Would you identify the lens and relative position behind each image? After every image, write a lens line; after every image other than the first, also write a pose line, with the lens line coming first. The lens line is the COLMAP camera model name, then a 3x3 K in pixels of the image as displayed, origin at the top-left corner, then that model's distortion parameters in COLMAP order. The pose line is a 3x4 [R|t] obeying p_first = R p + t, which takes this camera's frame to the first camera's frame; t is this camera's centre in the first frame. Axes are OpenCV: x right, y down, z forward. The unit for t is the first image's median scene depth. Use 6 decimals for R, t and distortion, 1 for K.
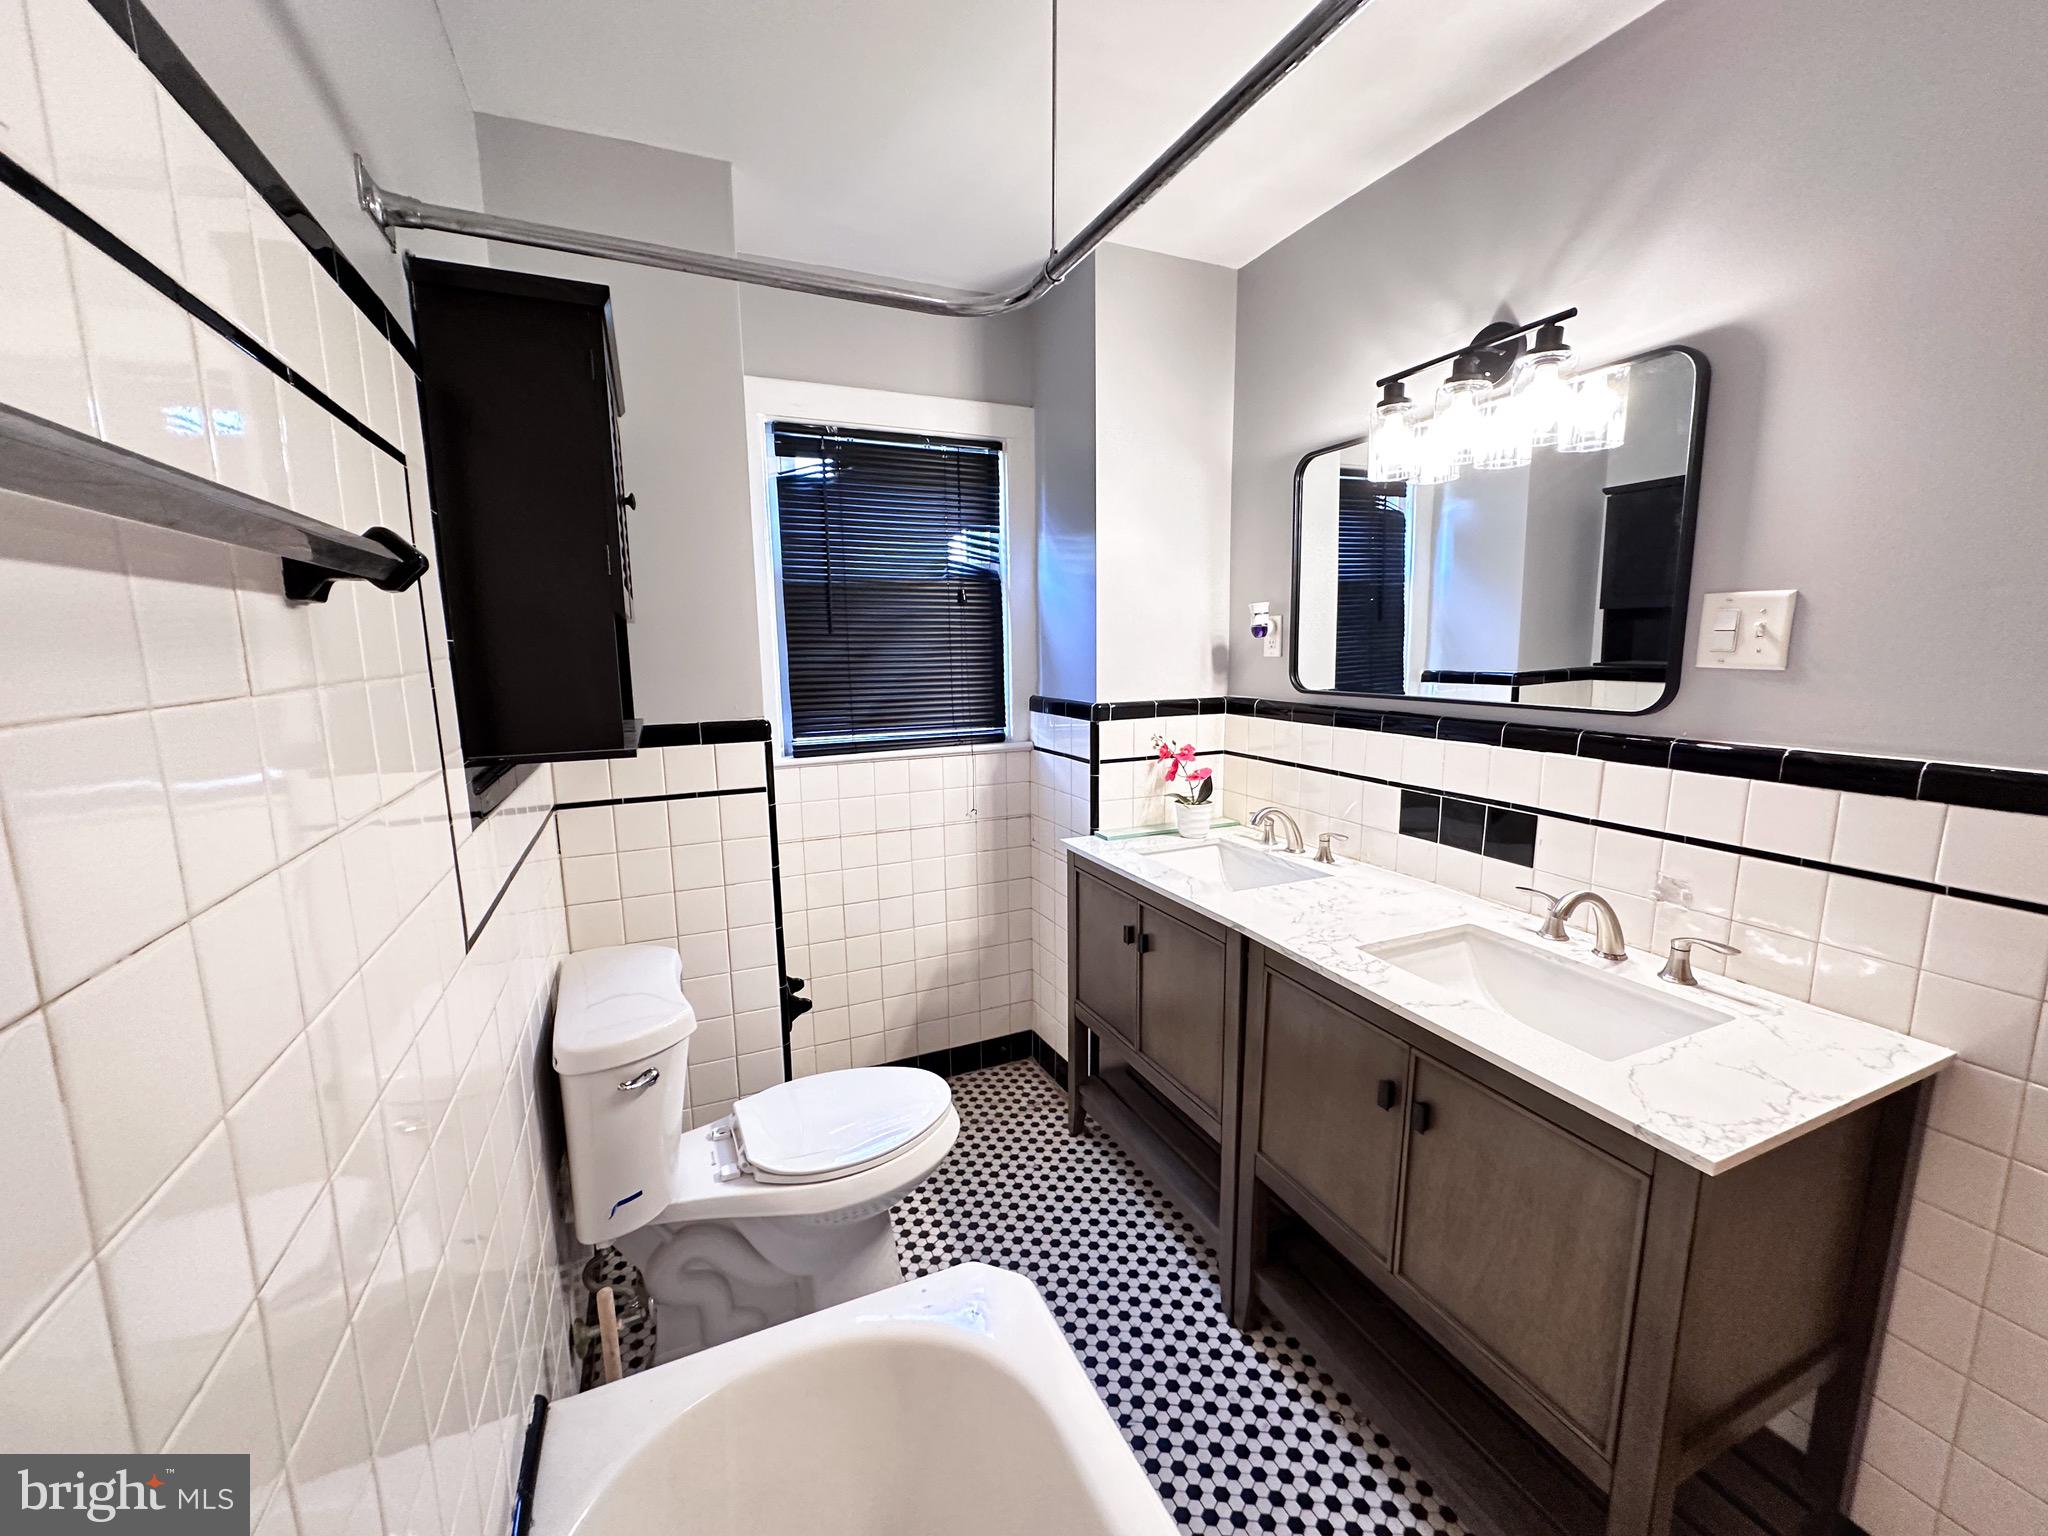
lens RADIAL K [[816.2, 0, 1023.1], [0, 816.2, 768.0], [0, 0, 1]] dist [-0.001756, 0.000320]
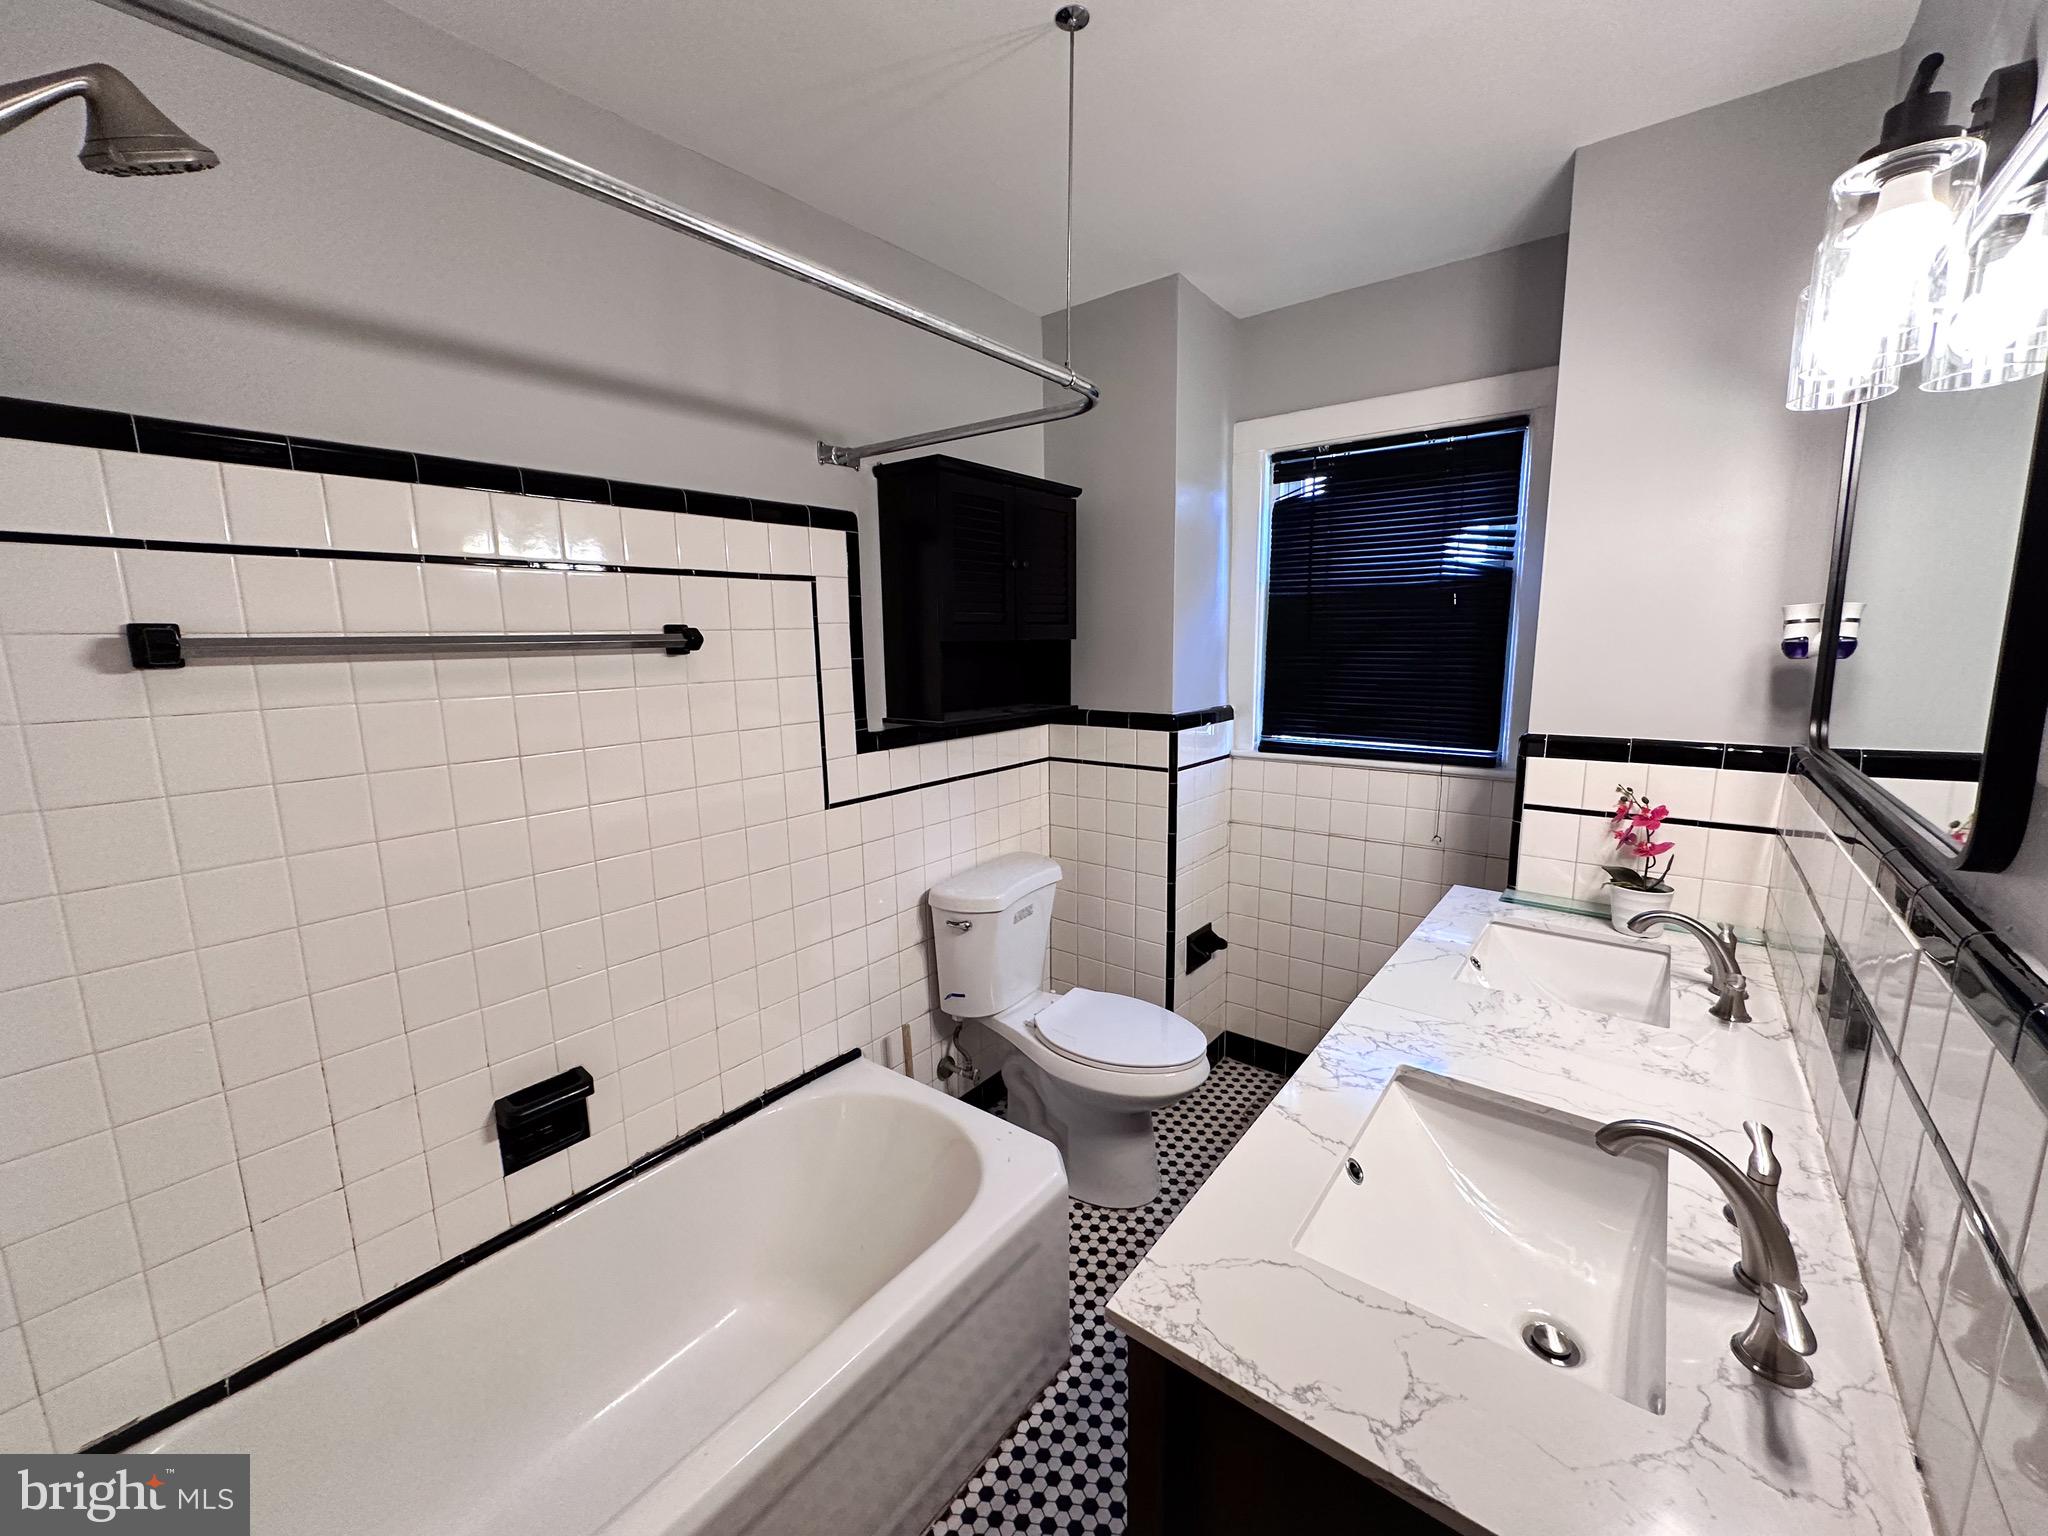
lens RADIAL K [[816.2, 0, 1023.1], [0, 816.2, 768.0], [0, 0, 1]] dist [-0.001756, 0.000320]
pose [[0.461479, 0.146952, -0.874895, 0.575450], [-0.137339, 0.986130, 0.093194, -0.051710], [0.876456, 0.077150, 0.475261, 0.188118]]
